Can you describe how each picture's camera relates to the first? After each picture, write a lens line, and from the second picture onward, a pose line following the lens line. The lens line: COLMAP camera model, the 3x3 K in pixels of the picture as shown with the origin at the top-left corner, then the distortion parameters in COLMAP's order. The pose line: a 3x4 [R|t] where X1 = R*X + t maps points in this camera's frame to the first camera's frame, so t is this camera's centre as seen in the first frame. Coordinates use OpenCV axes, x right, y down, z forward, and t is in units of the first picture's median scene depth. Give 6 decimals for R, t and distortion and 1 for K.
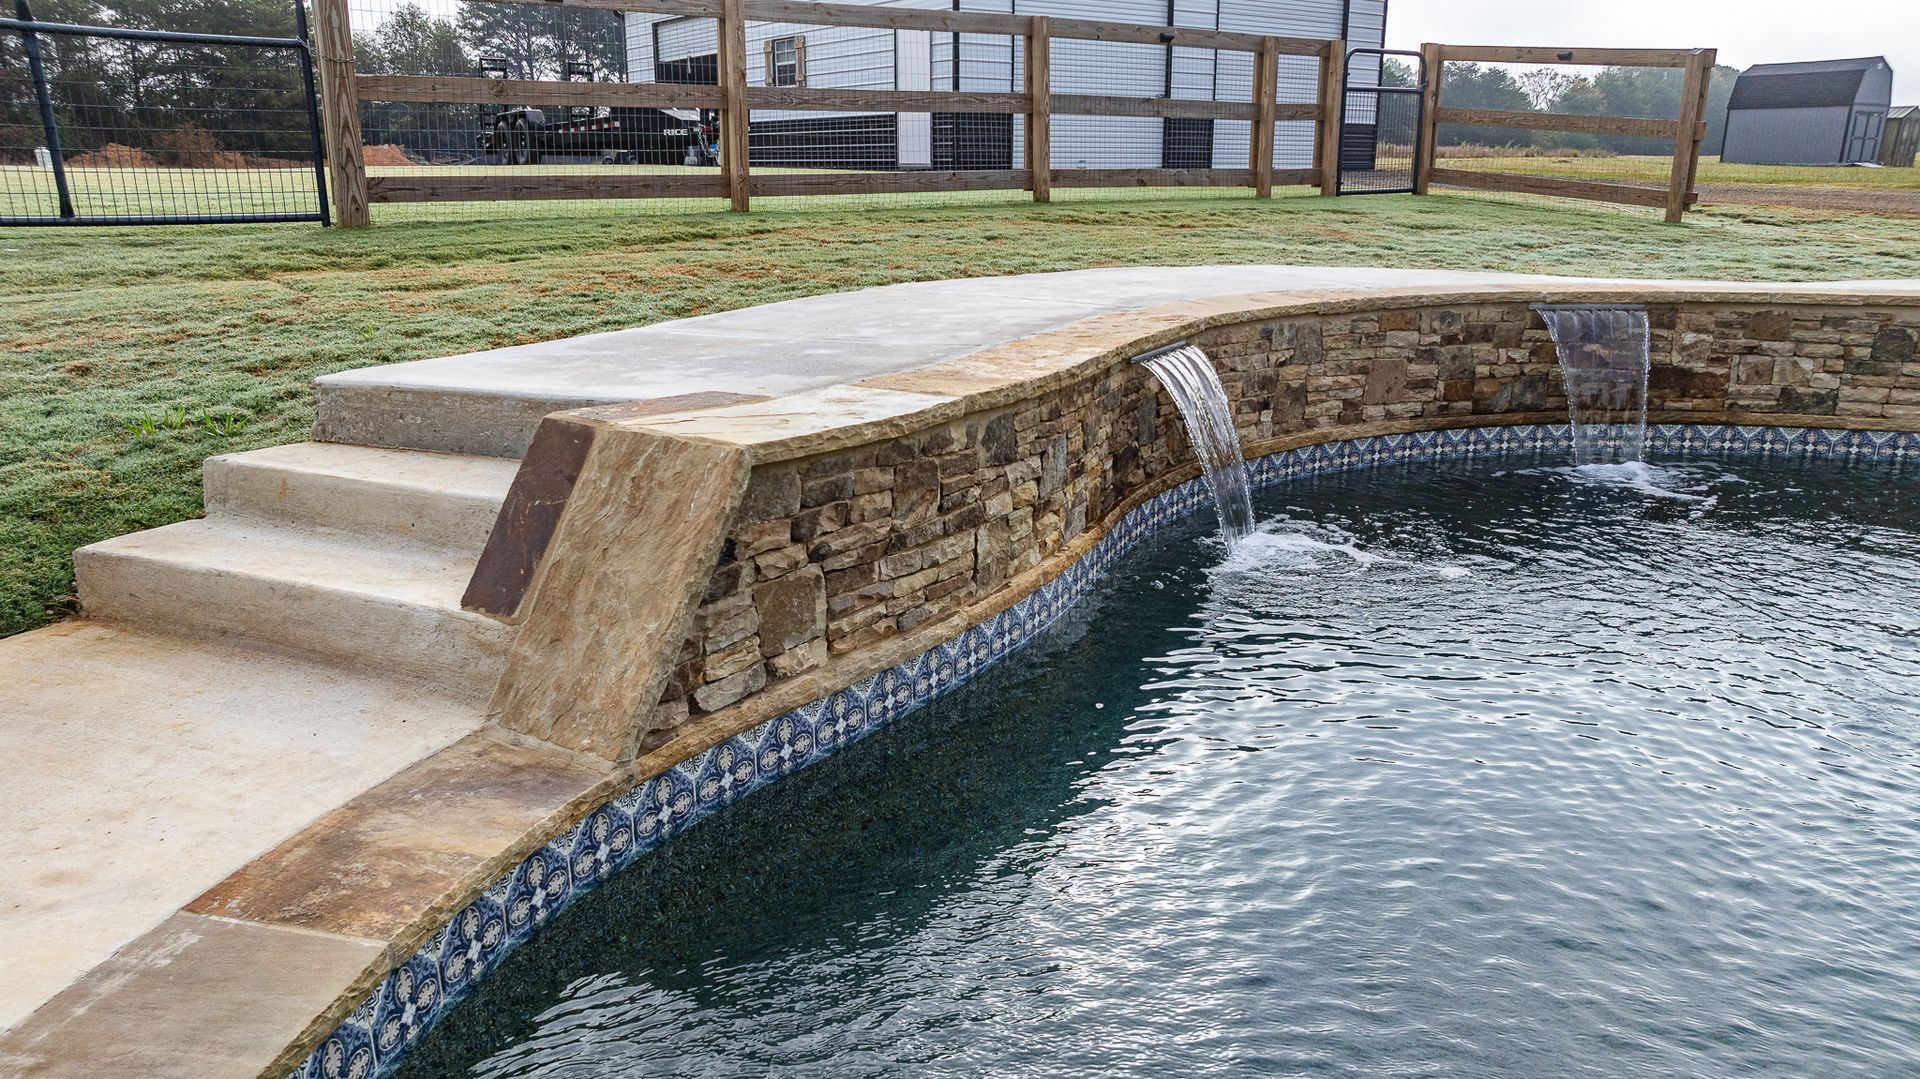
lens RADIAL K [[1357.6, 0, 956.3], [0, 1357.6, 535.2], [0, 0, 1]] dist [-0.025508, -0.003808]
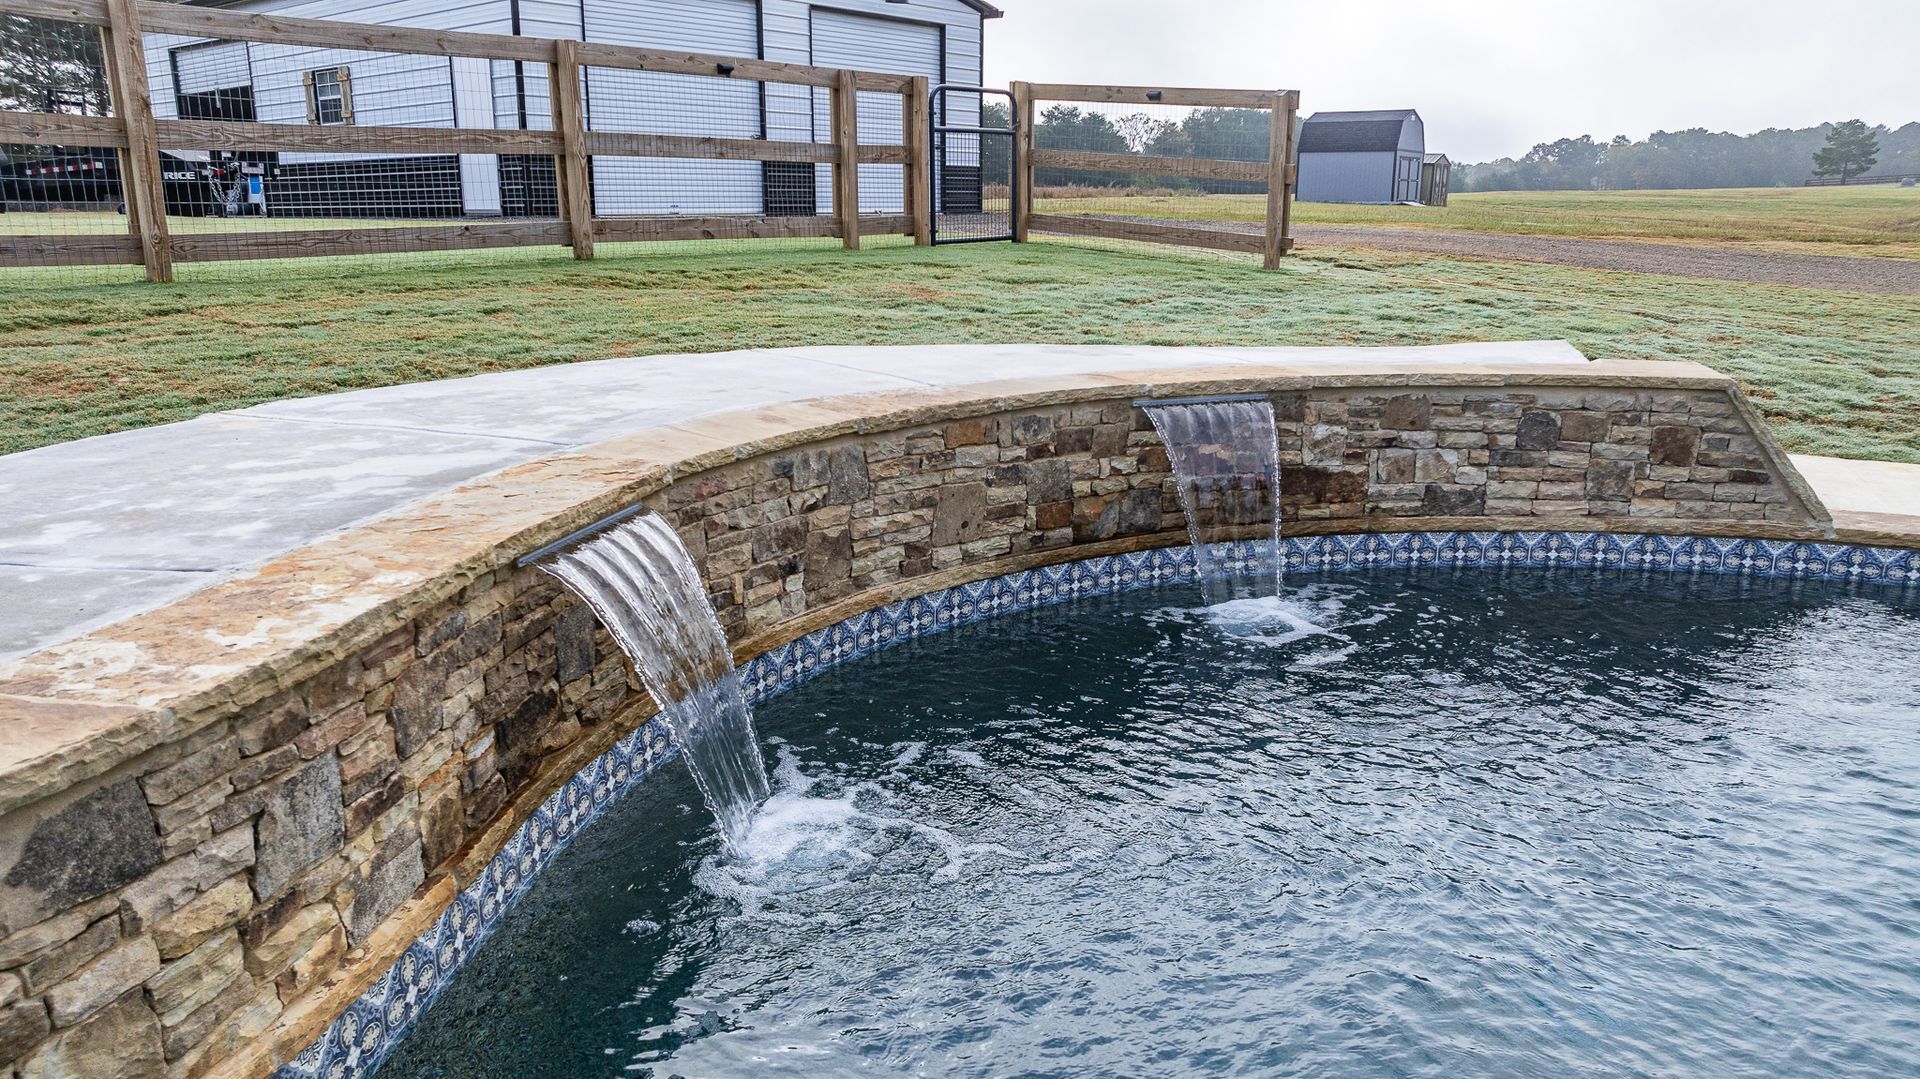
lens RADIAL K [[1356.6, 0, 960.0], [0, 1356.6, 539.5], [0, 0, 1]] dist [-0.026318, 0.022312]
pose [[0.964525, -0.065740, 0.255675, 0.120004], [0.072135, 0.997271, -0.015704, -0.084105], [-0.253945, 0.033590, 0.966635, 0.265182]]
